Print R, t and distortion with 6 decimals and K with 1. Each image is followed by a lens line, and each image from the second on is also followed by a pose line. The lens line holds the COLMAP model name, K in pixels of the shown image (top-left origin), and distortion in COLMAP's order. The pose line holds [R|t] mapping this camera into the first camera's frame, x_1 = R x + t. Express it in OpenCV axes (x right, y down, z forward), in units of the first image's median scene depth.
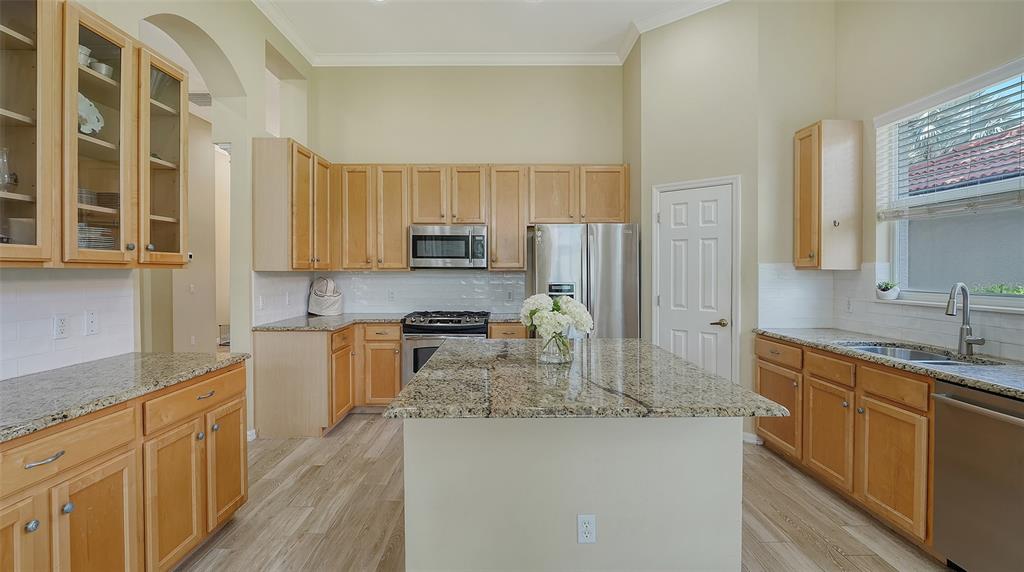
lens RADIAL K [[463.0, 0, 513.4], [0, 463.0, 276.3], [0, 0, 1]] dist [-0.014054, 0.003147]
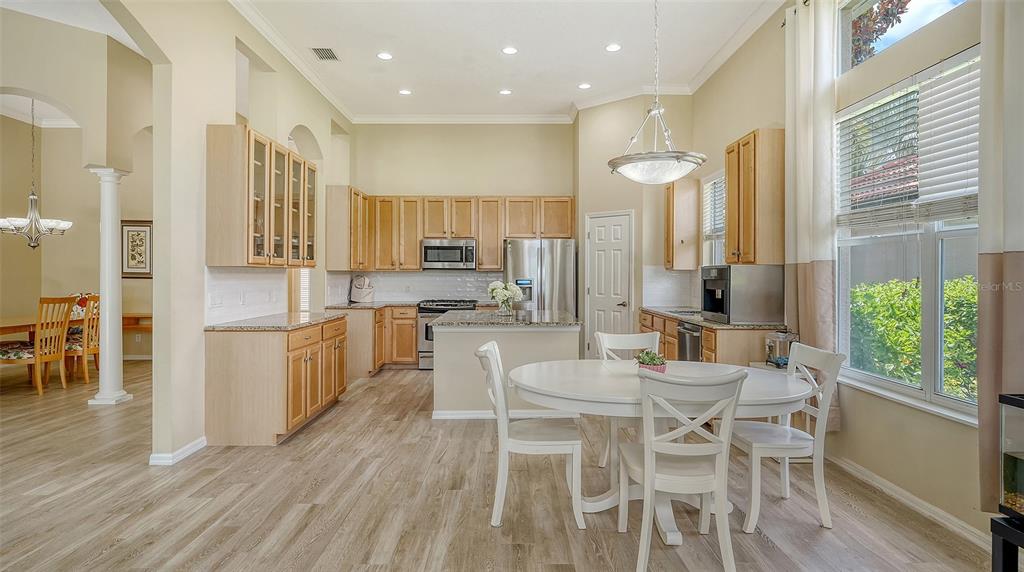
lens RADIAL K [[536.8, 0, 486.5], [0, 536.8, 278.9], [0, 0, 1]] dist [-0.003855, 0.000014]
pose [[0.998463, 0.002788, -0.055345, 0.078954], [-0.002929, 0.999993, -0.002460, 0.019519], [0.055338, 0.002618, 0.998464, -0.756169]]
